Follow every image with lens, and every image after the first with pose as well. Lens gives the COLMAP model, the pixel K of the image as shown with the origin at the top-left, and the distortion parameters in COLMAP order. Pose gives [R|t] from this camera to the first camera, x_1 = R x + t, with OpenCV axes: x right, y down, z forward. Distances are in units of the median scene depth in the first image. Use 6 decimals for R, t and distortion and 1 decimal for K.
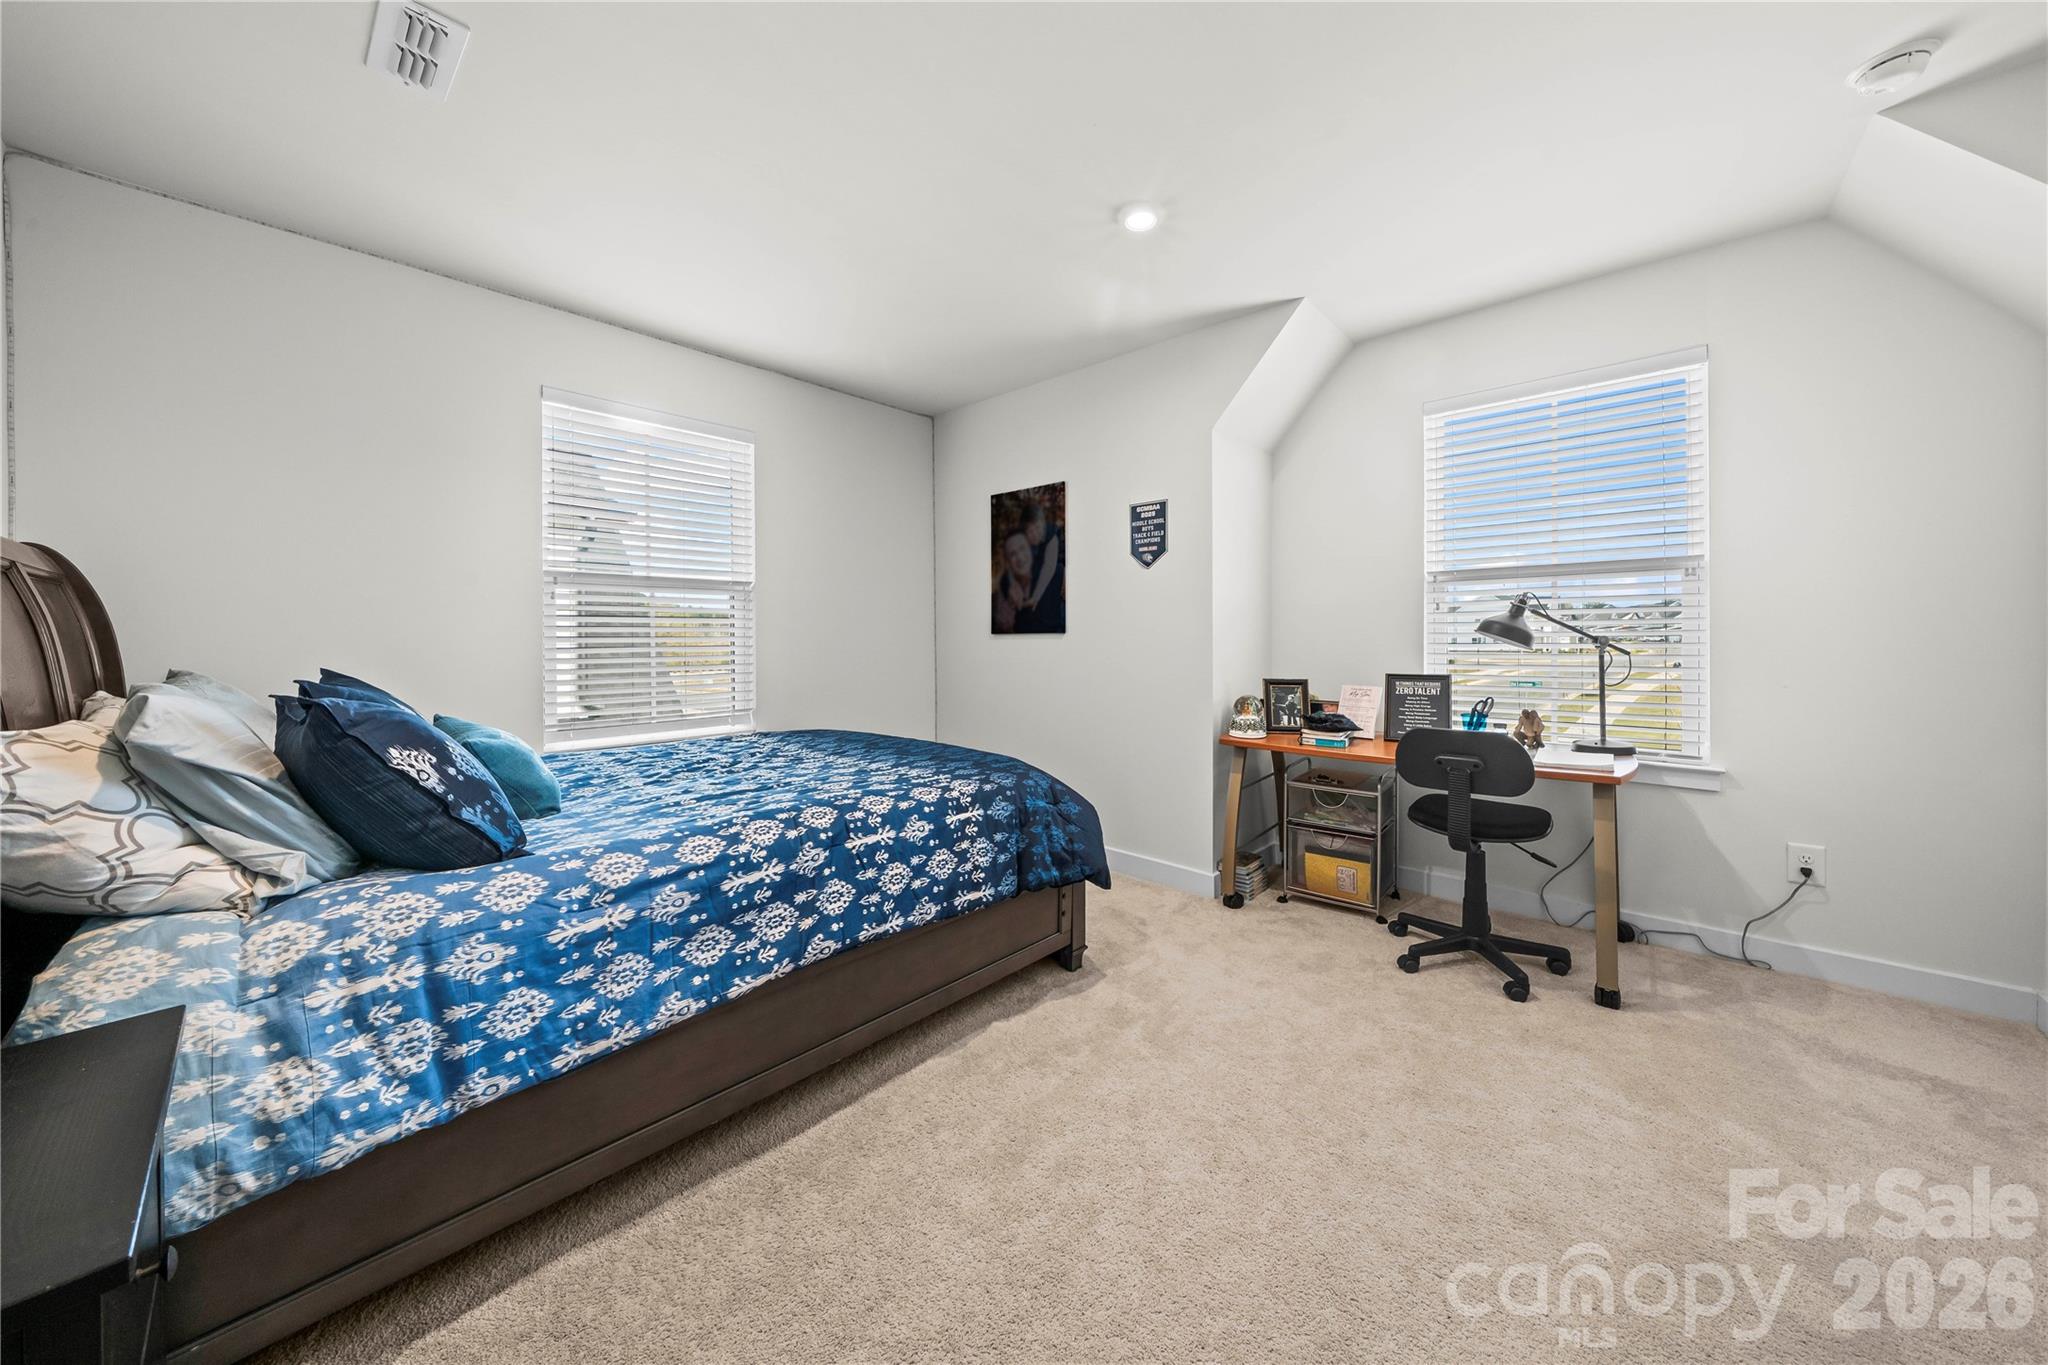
lens RADIAL K [[709.2, 0, 1015.3], [0, 709.2, 670.8], [0, 0, 1]] dist [-0.001537, -0.000031]
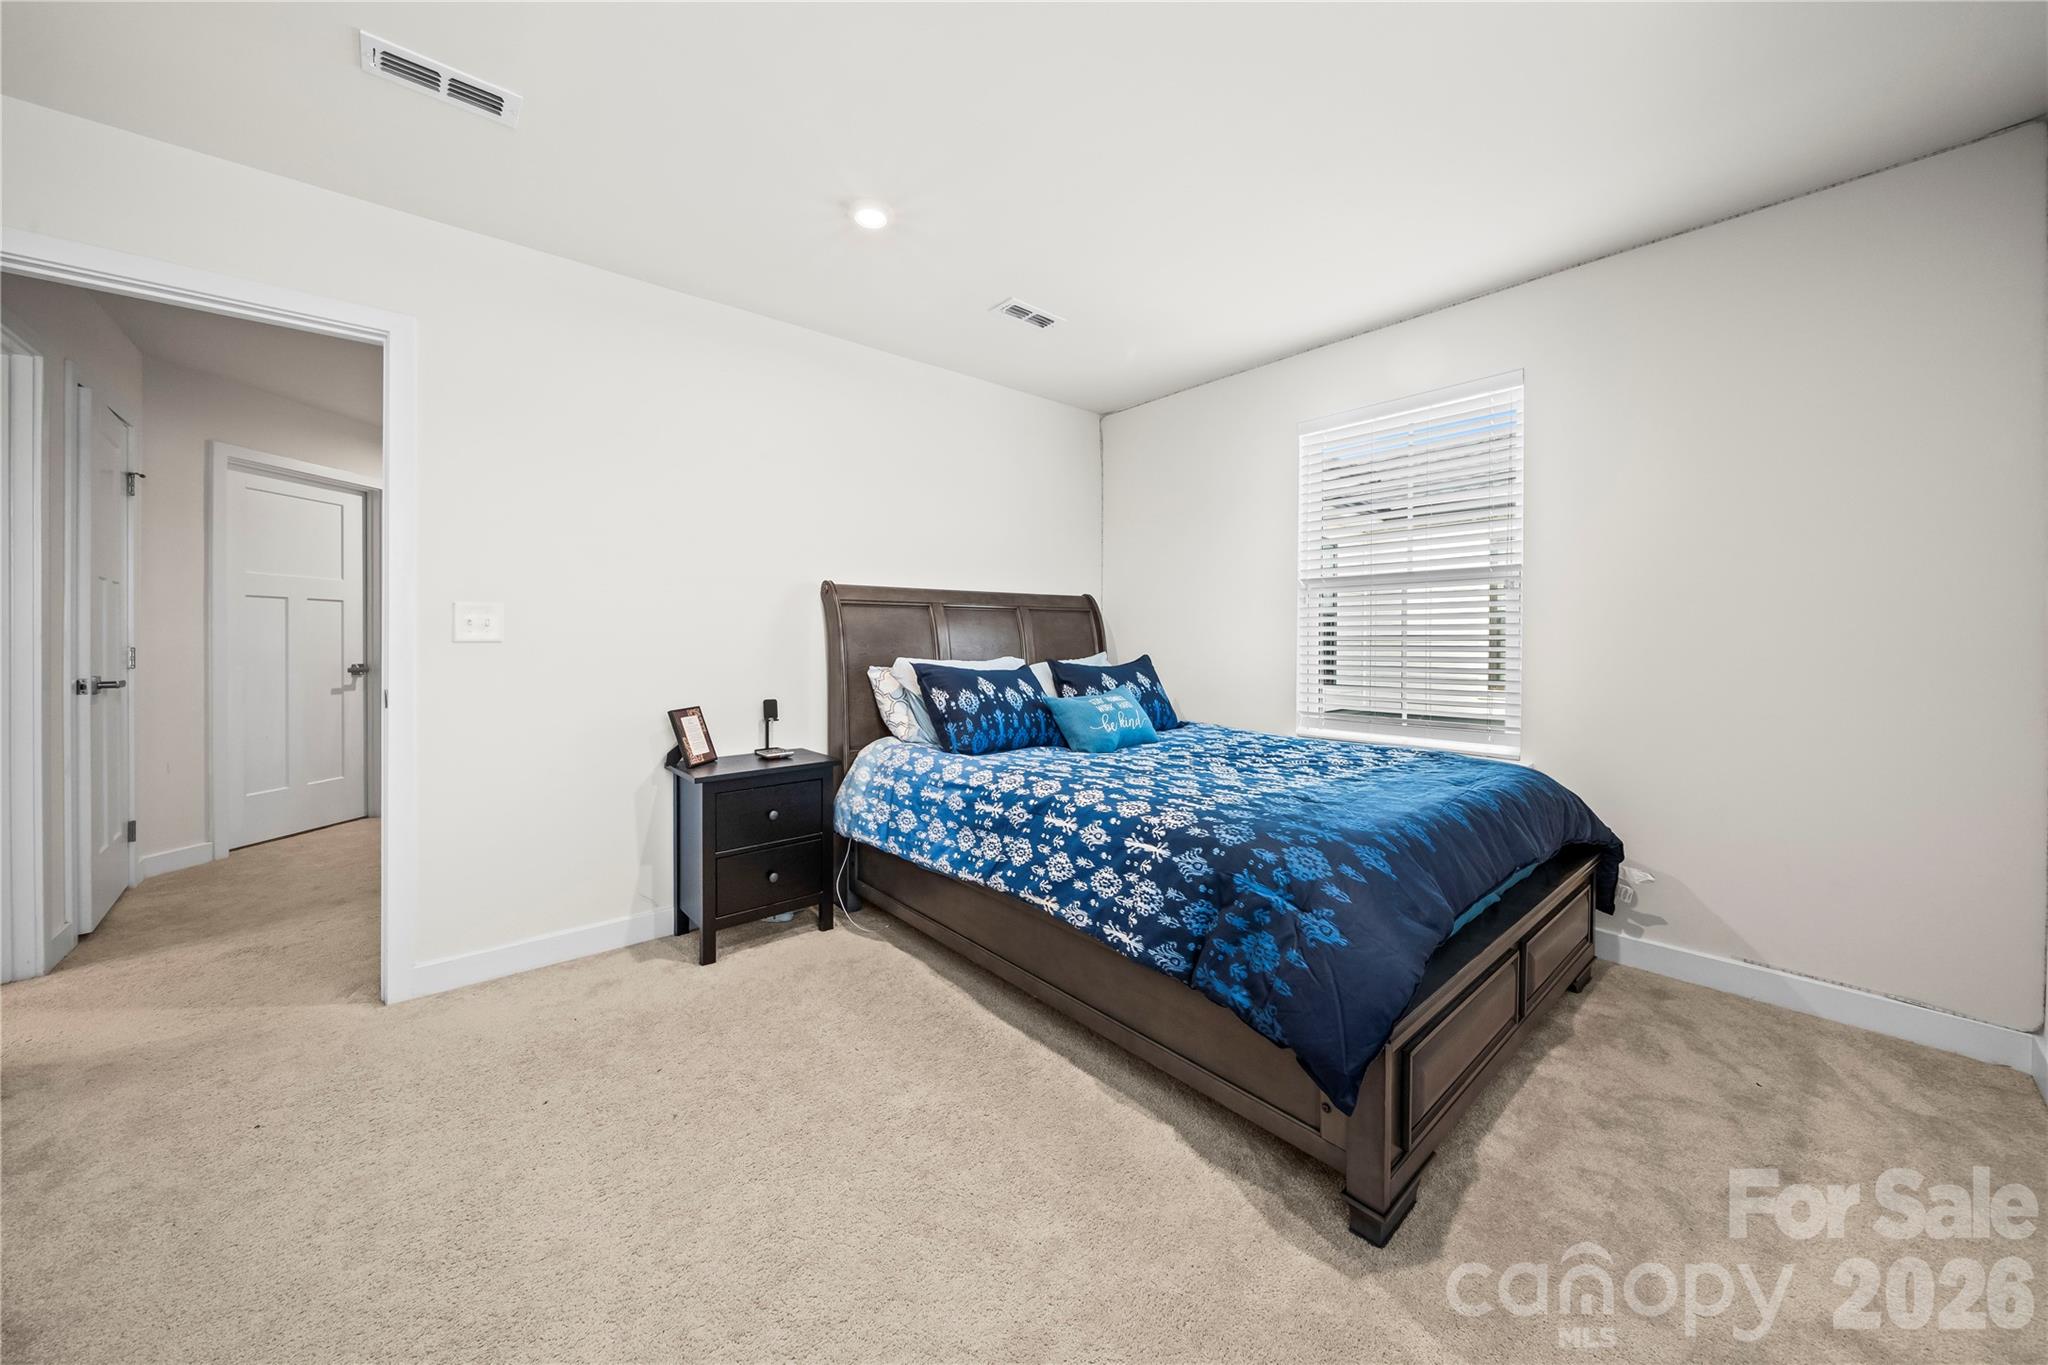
lens RADIAL K [[709.2, 0, 1015.3], [0, 709.2, 670.8], [0, 0, 1]] dist [-0.001537, -0.000031]
pose [[-0.111713, 0.048152, -0.992573, 0.897371], [-0.046625, 0.997471, 0.053637, -0.051198], [0.992646, 0.052271, -0.109186, 1.069247]]
